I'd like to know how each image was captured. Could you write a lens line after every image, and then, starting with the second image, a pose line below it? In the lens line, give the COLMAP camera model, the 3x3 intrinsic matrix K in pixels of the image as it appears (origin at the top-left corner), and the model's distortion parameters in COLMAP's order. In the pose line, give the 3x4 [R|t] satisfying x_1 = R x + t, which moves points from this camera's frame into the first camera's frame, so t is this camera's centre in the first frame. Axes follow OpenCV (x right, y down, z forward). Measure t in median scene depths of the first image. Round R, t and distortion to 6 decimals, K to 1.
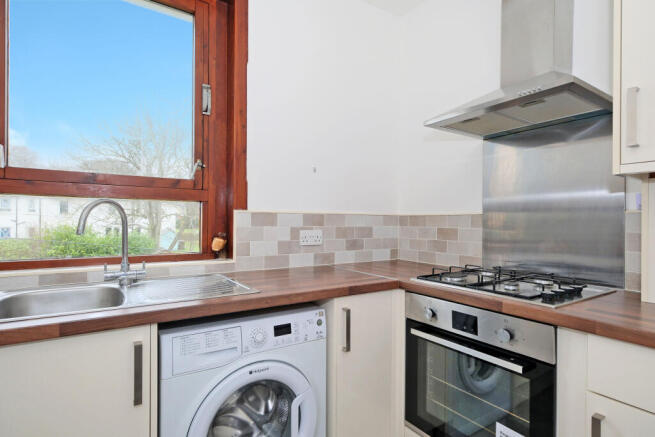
lens RADIAL K [[342.5, 0, 327.5], [0, 342.5, 218.5], [0, 0, 1]] dist [0.014641, -0.000391]
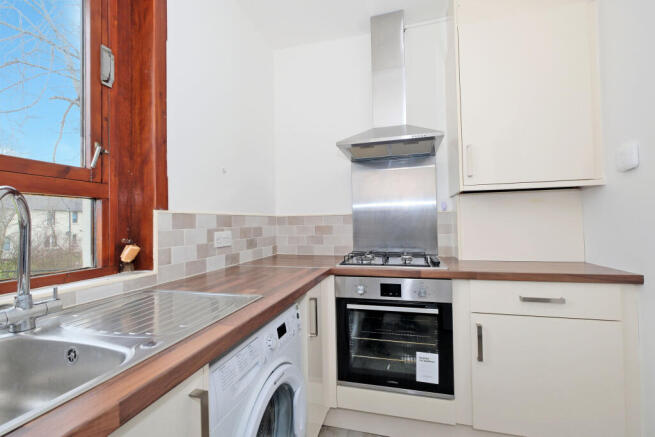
lens RADIAL K [[284.7, 0, 325.6], [0, 284.7, 215.4], [0, 0, 1]] dist [-0.000089, -0.000127]
pose [[0.753818, -0.005718, 0.657059, -0.401157], [0.019813, 0.999705, -0.014031, 0.005570], [-0.656785, 0.023595, 0.753709, 0.205625]]
